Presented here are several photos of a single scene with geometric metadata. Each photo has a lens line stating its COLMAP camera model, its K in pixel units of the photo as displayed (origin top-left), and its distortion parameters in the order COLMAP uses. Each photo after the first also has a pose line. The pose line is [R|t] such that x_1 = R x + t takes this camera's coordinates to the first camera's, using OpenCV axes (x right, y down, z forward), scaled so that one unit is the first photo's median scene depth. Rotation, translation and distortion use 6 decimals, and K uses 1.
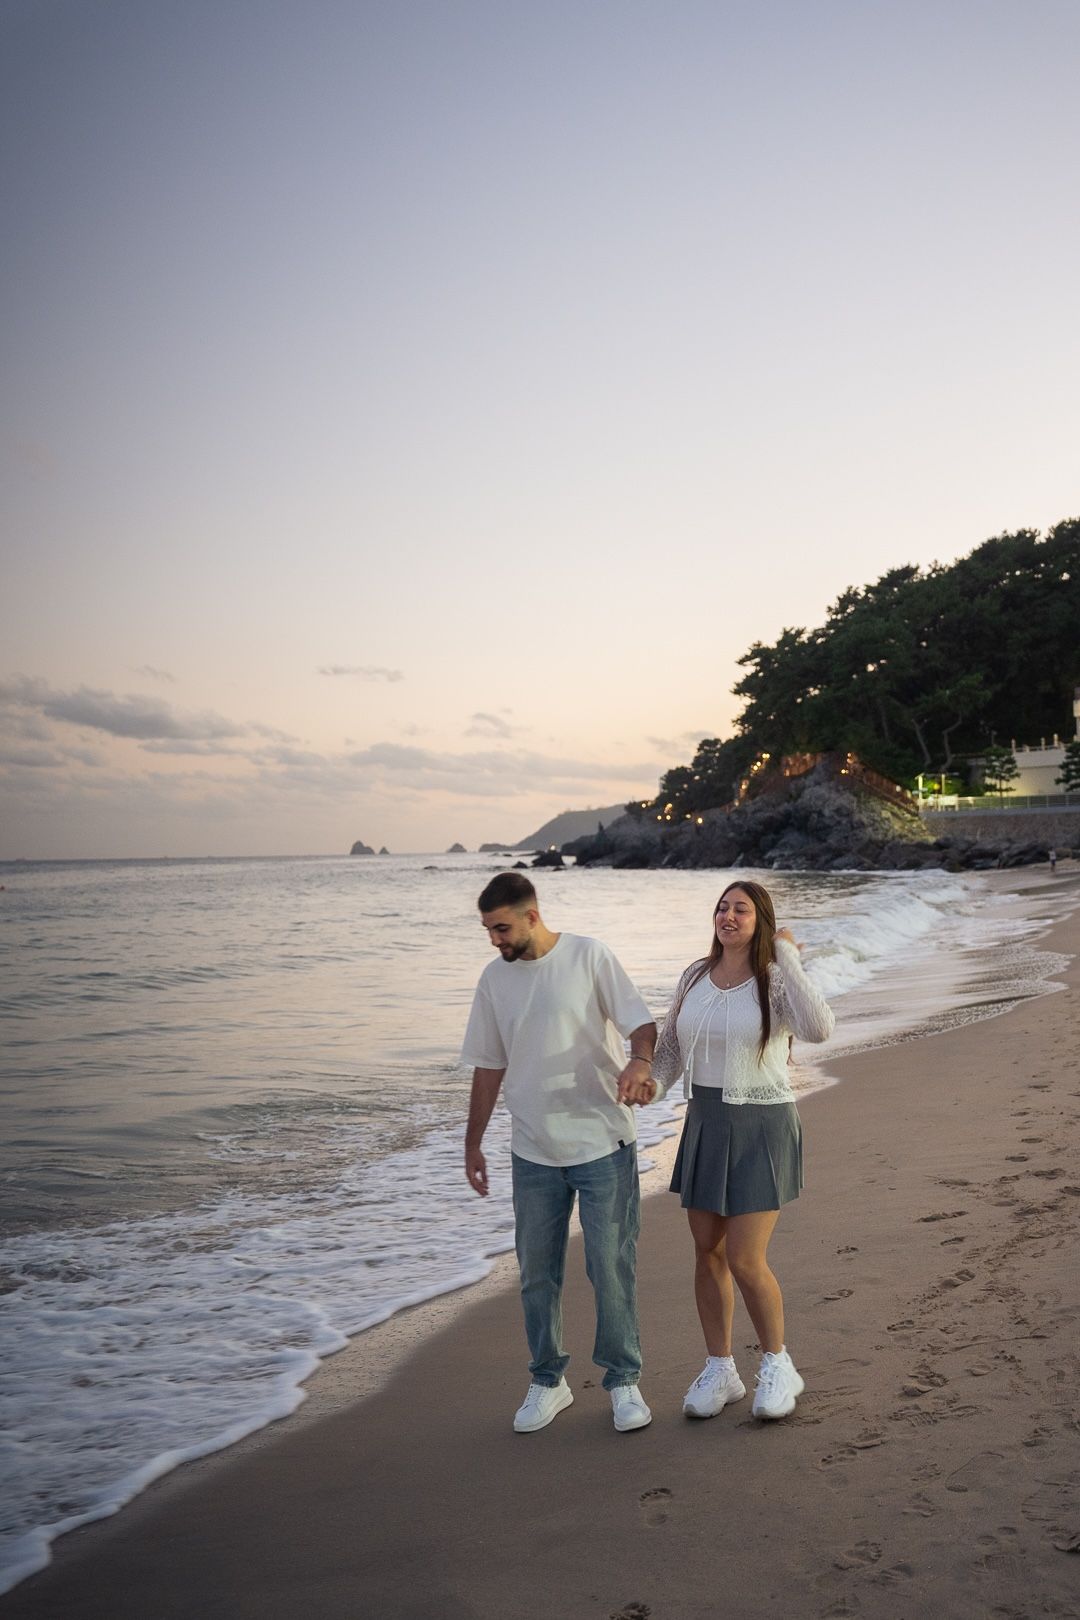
lens RADIAL K [[1556.6, 0, 559.6], [0, 1556.6, 855.1], [0, 0, 1]] dist [-0.015601, 0.000000]
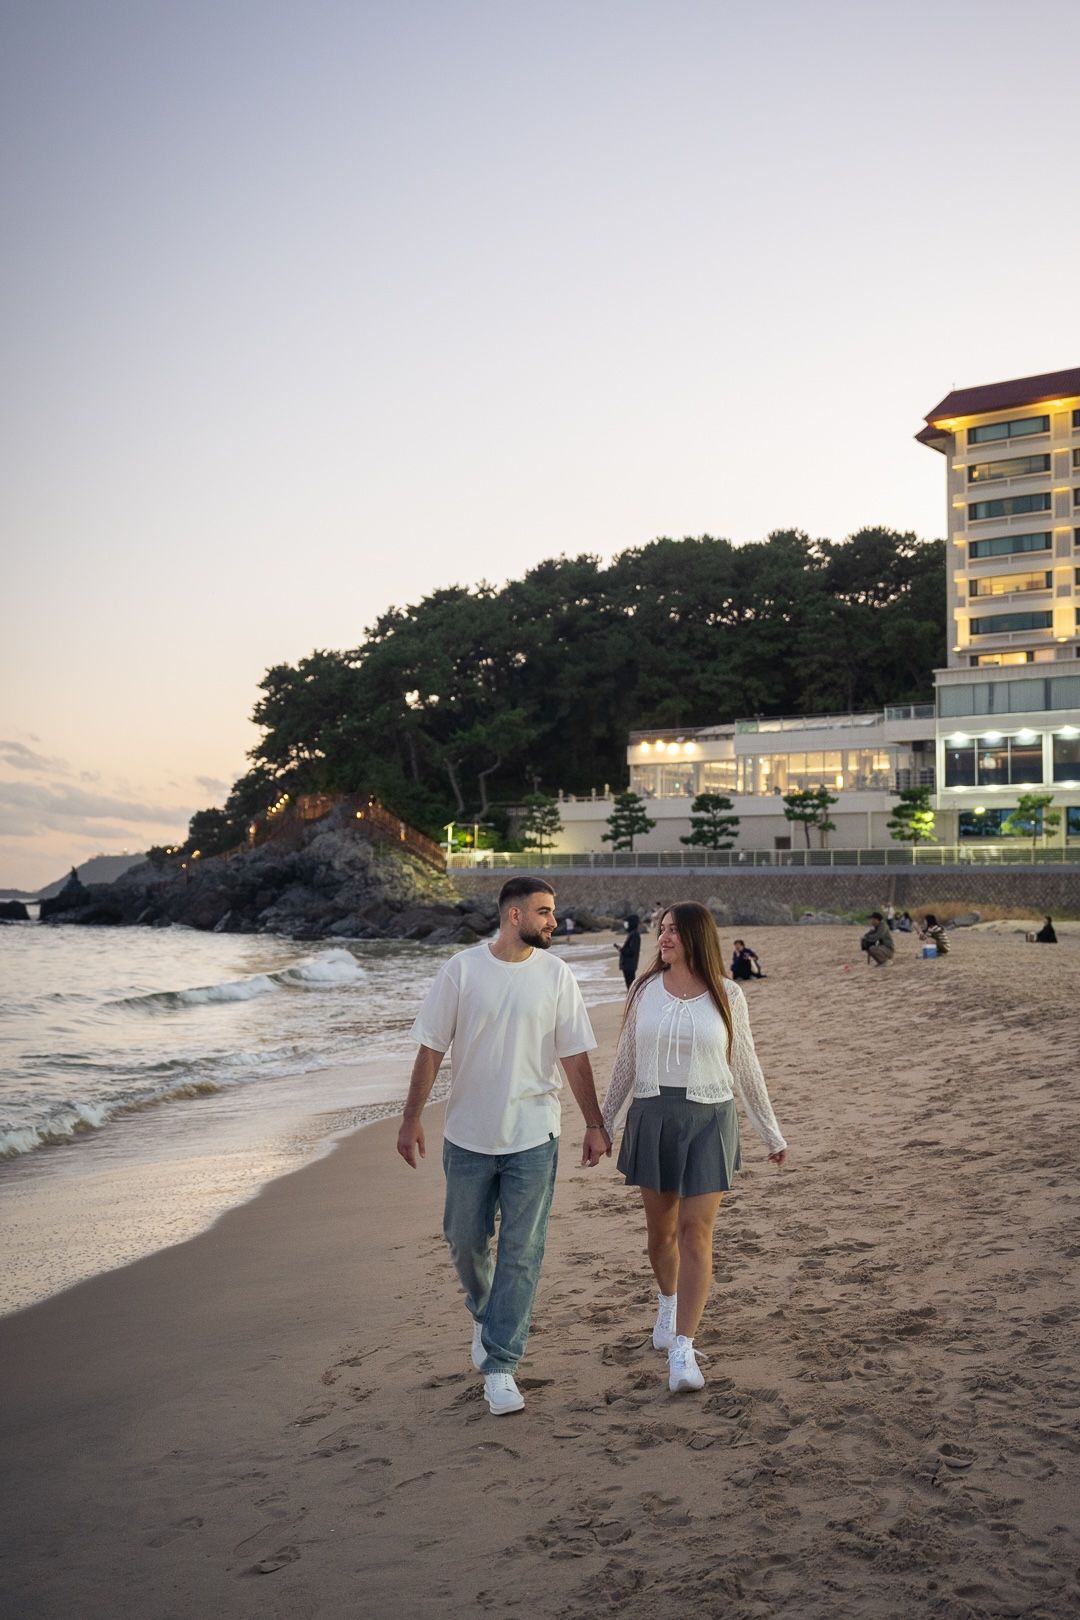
lens RADIAL K [[1543.8, 0, 539.5], [0, 1543.8, 810.0], [0, 0, 1]] dist [-0.013909, 0.000000]
pose [[0.971199, 0.047360, 0.233516, 0.080886], [-0.032009, 0.997096, -0.069097, -0.003006], [-0.236110, 0.059632, 0.969895, 0.173605]]
